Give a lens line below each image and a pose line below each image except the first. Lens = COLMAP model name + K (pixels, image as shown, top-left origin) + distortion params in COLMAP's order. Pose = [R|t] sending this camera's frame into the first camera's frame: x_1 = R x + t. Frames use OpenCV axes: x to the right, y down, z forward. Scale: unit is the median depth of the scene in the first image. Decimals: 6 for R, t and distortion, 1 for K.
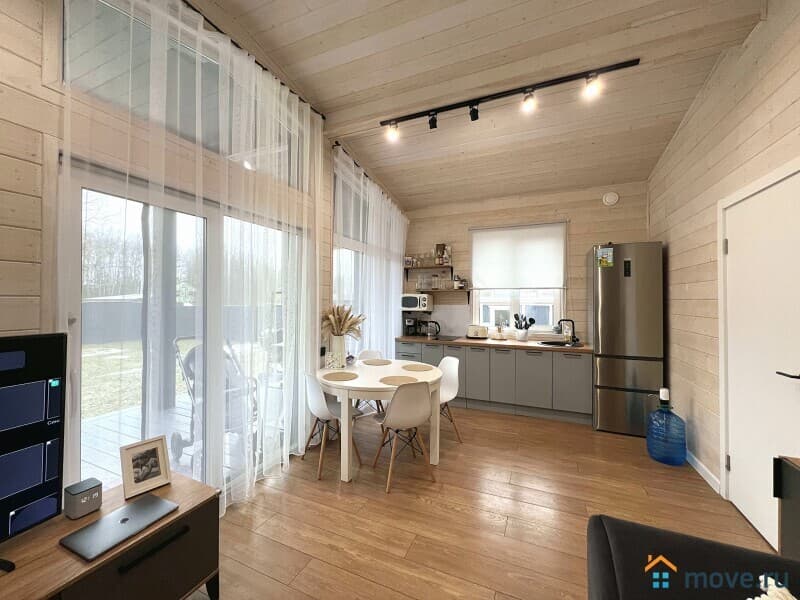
lens RADIAL K [[321.1, 0, 396.4], [0, 321.1, 297.6], [0, 0, 1]] dist [-0.000568, 0.000833]
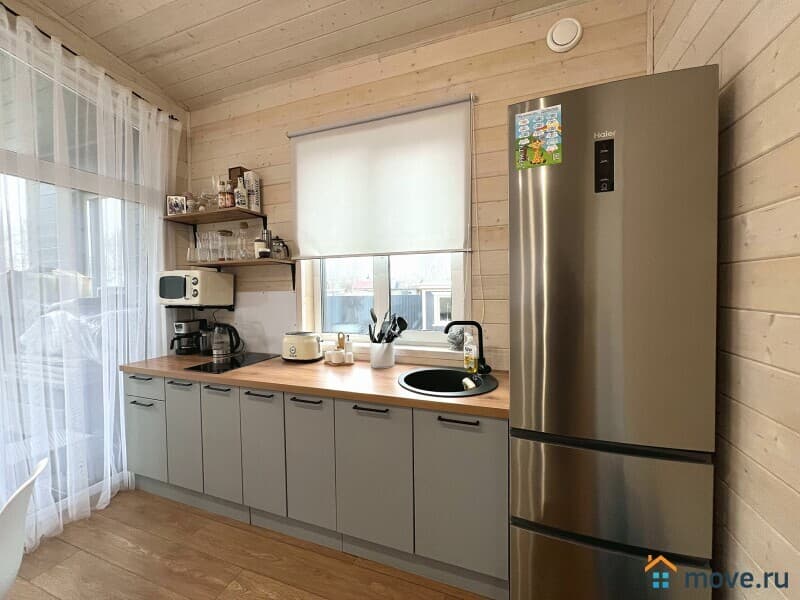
lens RADIAL K [[321.1, 0, 397.3], [0, 321.1, 297.0], [0, 0, 1]] dist [-0.000568, 0.000833]
pose [[0.997446, -0.017703, 0.069191, 0.370875], [0.015228, 0.999231, 0.036127, 0.017241], [-0.069778, -0.034981, 0.996949, 0.523336]]
